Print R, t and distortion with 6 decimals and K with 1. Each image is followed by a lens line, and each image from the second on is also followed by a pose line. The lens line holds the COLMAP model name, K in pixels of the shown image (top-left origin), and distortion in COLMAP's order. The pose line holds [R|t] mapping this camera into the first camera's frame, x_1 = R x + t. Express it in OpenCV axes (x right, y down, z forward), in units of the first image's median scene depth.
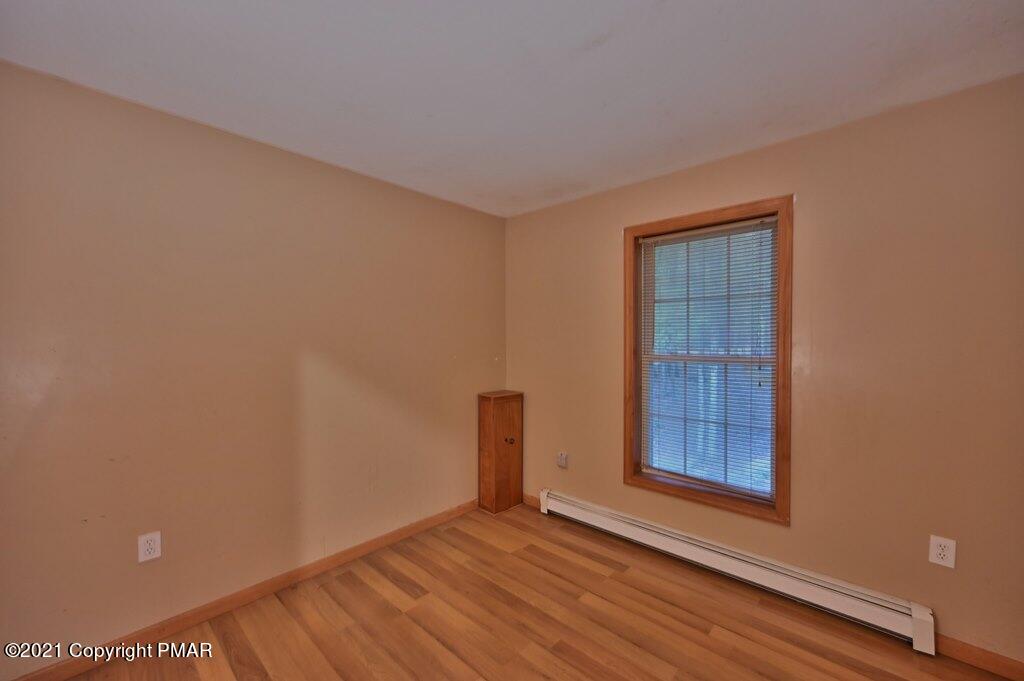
lens RADIAL K [[408.3, 0, 517.6], [0, 408.3, 339.8], [0, 0, 1]] dist [0.003833, 0.000886]
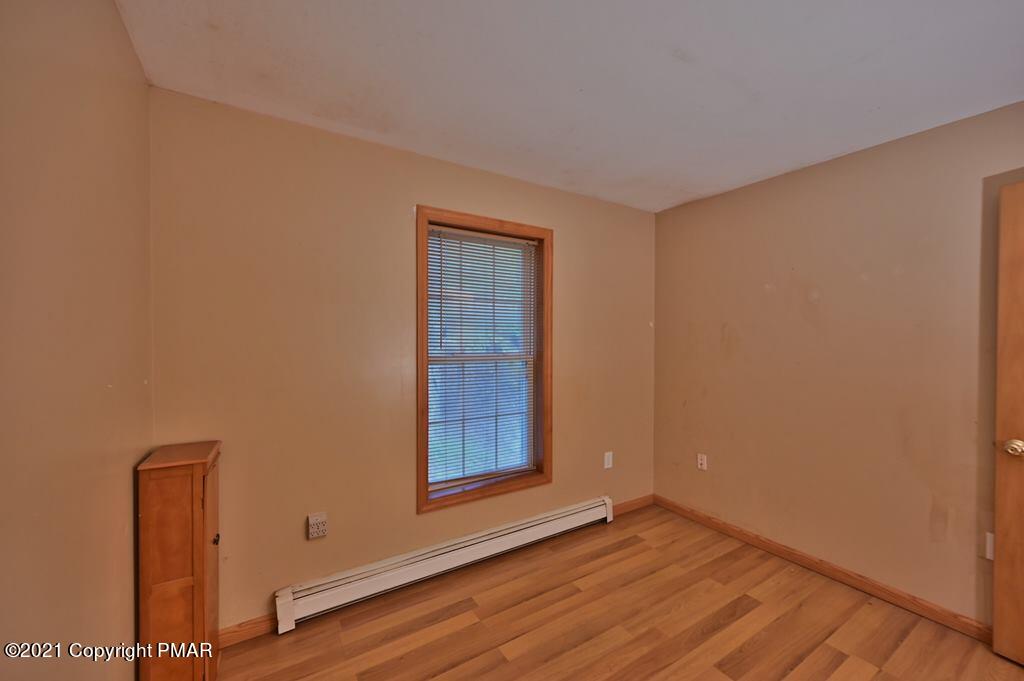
lens RADIAL K [[408.3, 0, 521.0], [0, 408.3, 337.3], [0, 0, 1]] dist [0.003833, 0.000886]
pose [[0.256947, -0.001549, 0.966424, -0.562078], [-0.000649, 0.999998, 0.001776, -0.009477], [-0.966425, -0.001084, 0.256946, 0.681014]]
